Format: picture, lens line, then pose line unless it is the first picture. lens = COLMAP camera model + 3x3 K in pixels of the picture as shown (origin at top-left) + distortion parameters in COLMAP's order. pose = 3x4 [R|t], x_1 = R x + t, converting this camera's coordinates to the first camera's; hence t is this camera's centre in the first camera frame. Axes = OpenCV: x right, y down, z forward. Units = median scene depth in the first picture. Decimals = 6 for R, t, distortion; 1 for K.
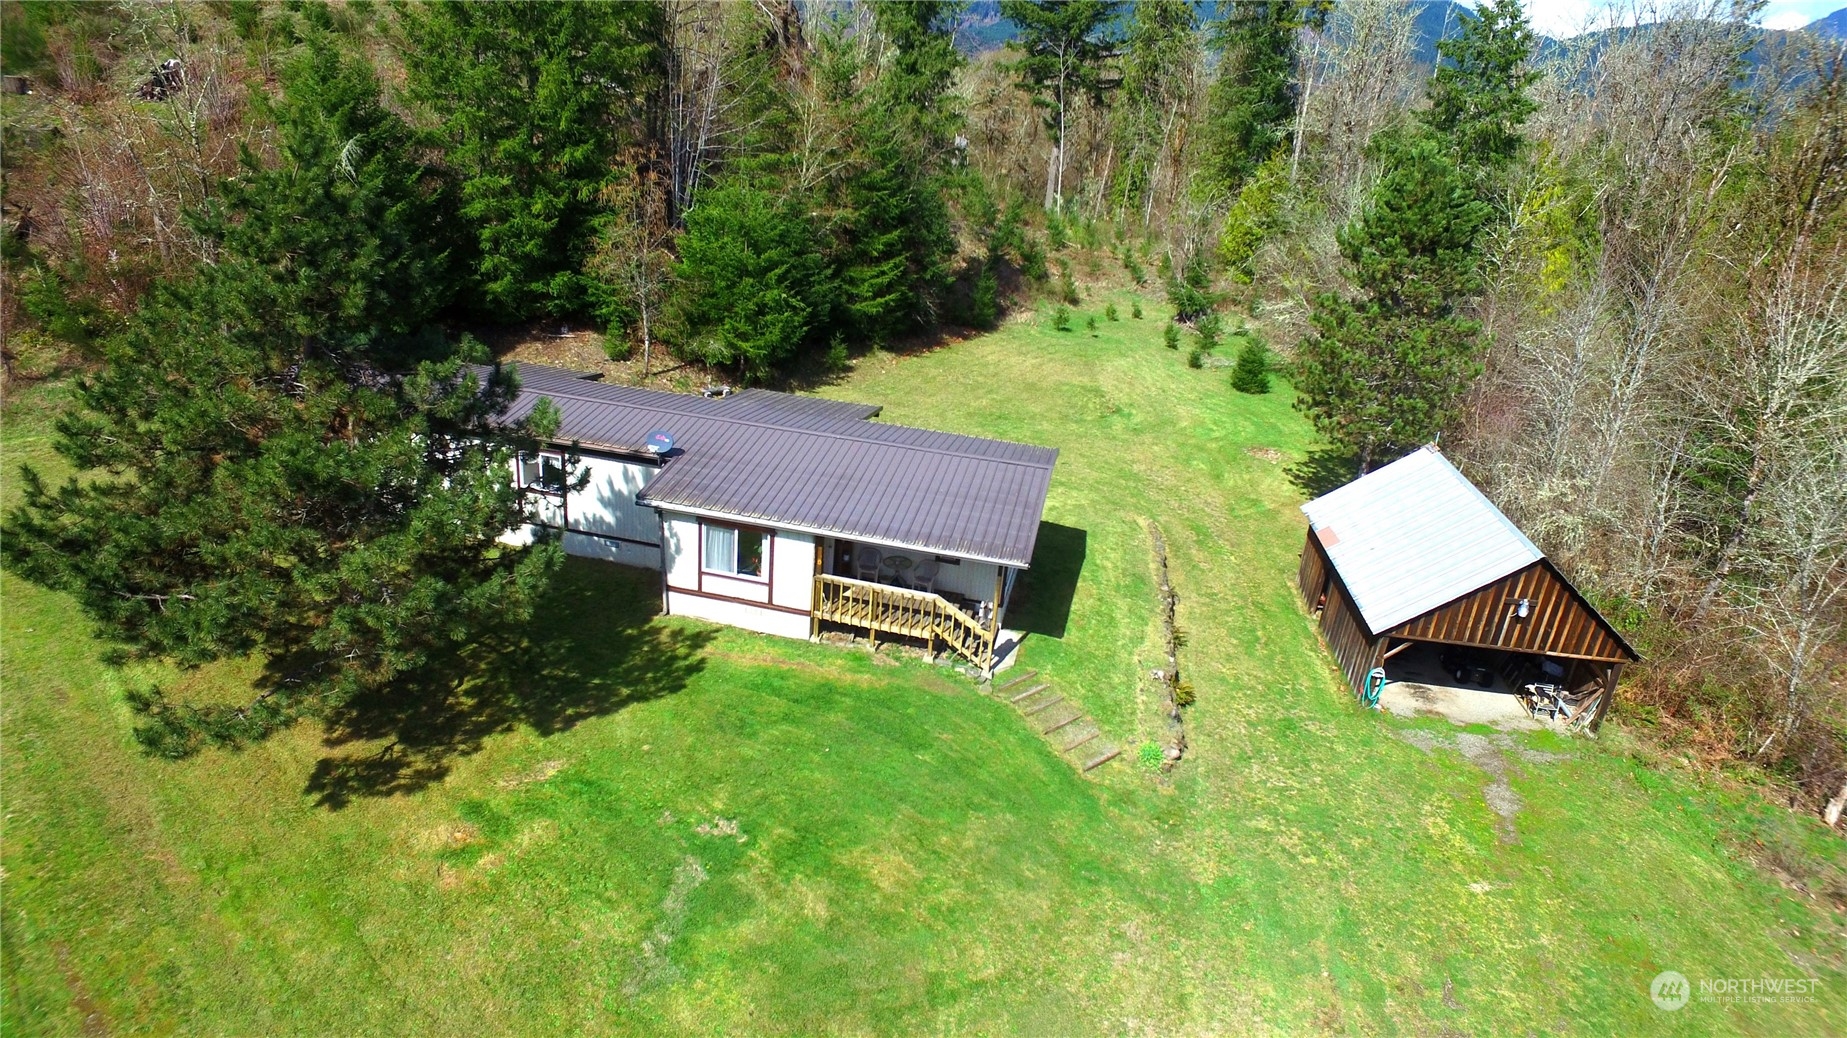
lens RADIAL K [[1074.4, 0, 928.5], [0, 1074.4, 504.7], [0, 0, 1]] dist [-0.124186, 0.089272]
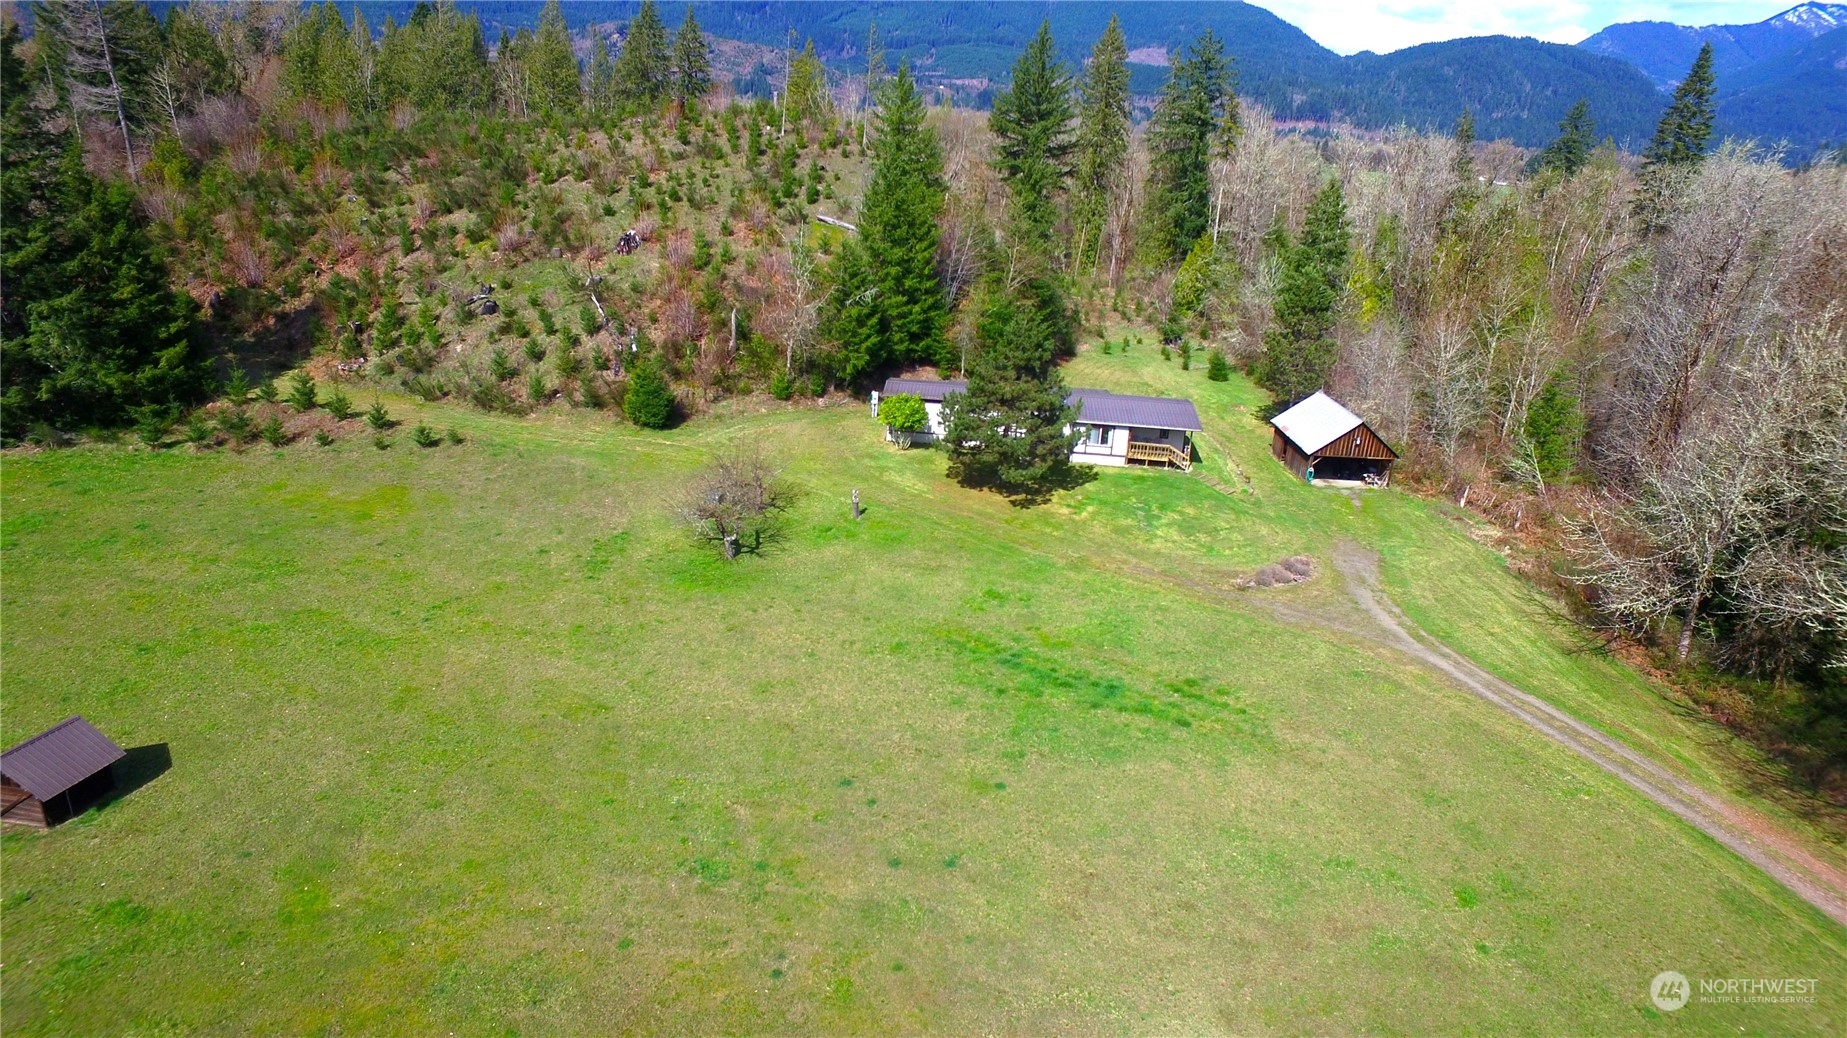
lens RADIAL K [[1074.4, 0, 928.5], [0, 1074.4, 504.7], [0, 0, 1]] dist [-0.124186, 0.089272]
pose [[0.991236, -0.076174, 0.107930, -0.876618], [0.078750, 0.996698, -0.019800, 0.225401], [-0.106066, 0.028126, 0.993961, -1.658764]]
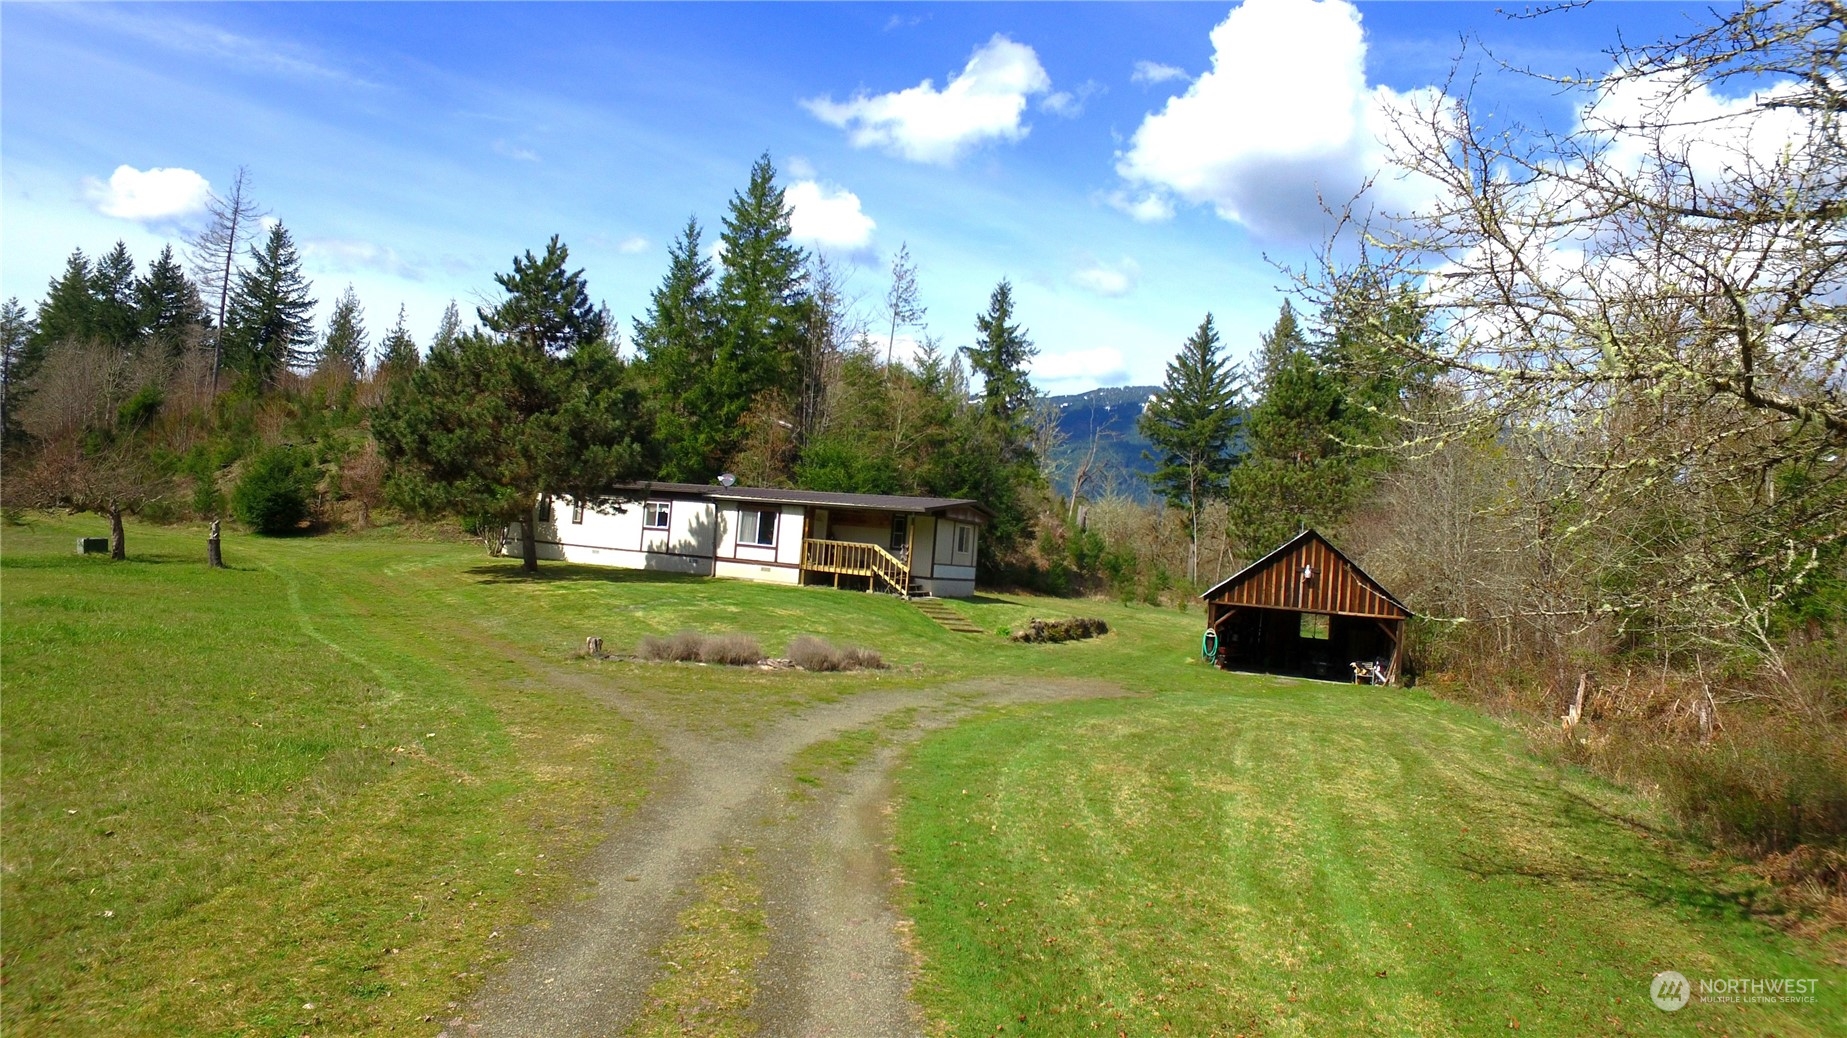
lens RADIAL K [[1074.4, 0, 928.5], [0, 1074.4, 504.7], [0, 0, 1]] dist [-0.124186, 0.089272]
pose [[0.978184, -0.014518, -0.207235, 0.352422], [-0.078460, 0.897855, -0.433245, 0.609268], [0.192356, 0.440053, 0.877128, -0.310452]]
